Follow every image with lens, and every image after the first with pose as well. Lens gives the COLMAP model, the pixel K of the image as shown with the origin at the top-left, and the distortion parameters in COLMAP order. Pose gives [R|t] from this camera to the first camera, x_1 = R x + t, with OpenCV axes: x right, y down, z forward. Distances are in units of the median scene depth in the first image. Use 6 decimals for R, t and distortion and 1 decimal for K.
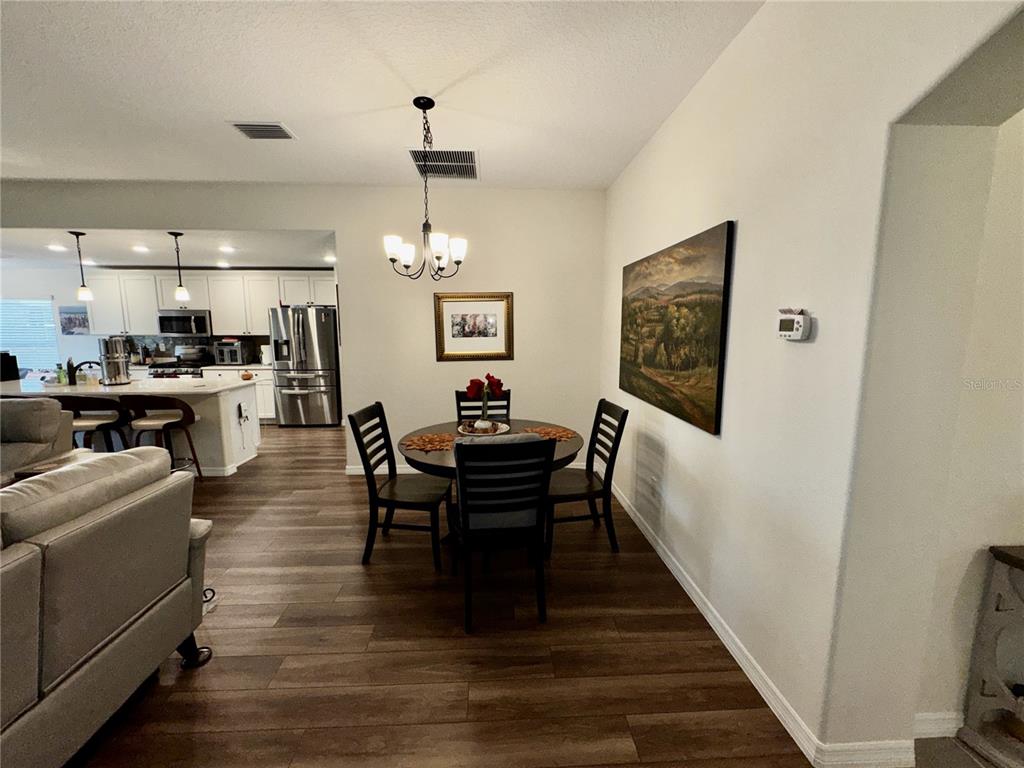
lens RADIAL K [[410.4, 0, 513.6], [0, 410.4, 381.7], [0, 0, 1]] dist [0.001151, 0.000370]
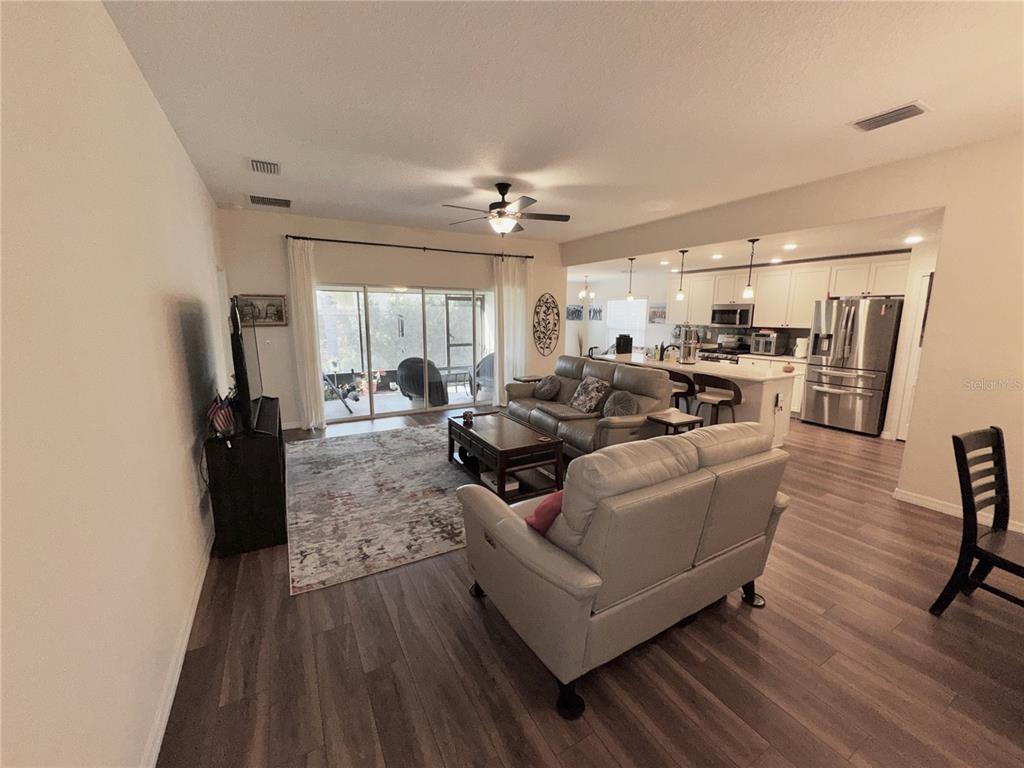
lens RADIAL K [[410.4, 0, 513.1], [0, 410.4, 382.1], [0, 0, 1]] dist [0.001151, 0.000370]
pose [[0.458921, 0.145964, -0.876405, -0.040452], [-0.120317, 0.987536, 0.101470, -0.000960], [0.880293, 0.058880, 0.470763, -0.077139]]
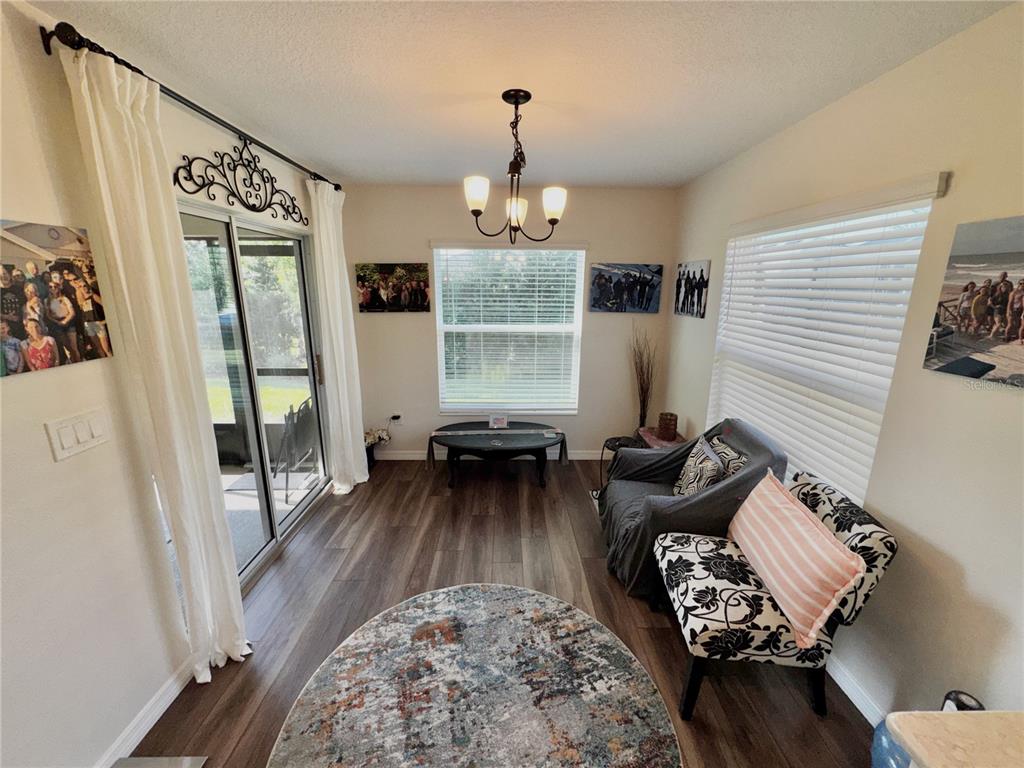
lens RADIAL K [[410.4, 0, 515.9], [0, 410.4, 383.5], [0, 0, 1]] dist [0.001151, 0.000370]
pose [[-0.015456, 0.232253, -0.972532, -0.961732], [-0.131743, 0.963696, 0.232237, -0.138547], [0.991163, 0.131714, 0.015703, 0.855883]]
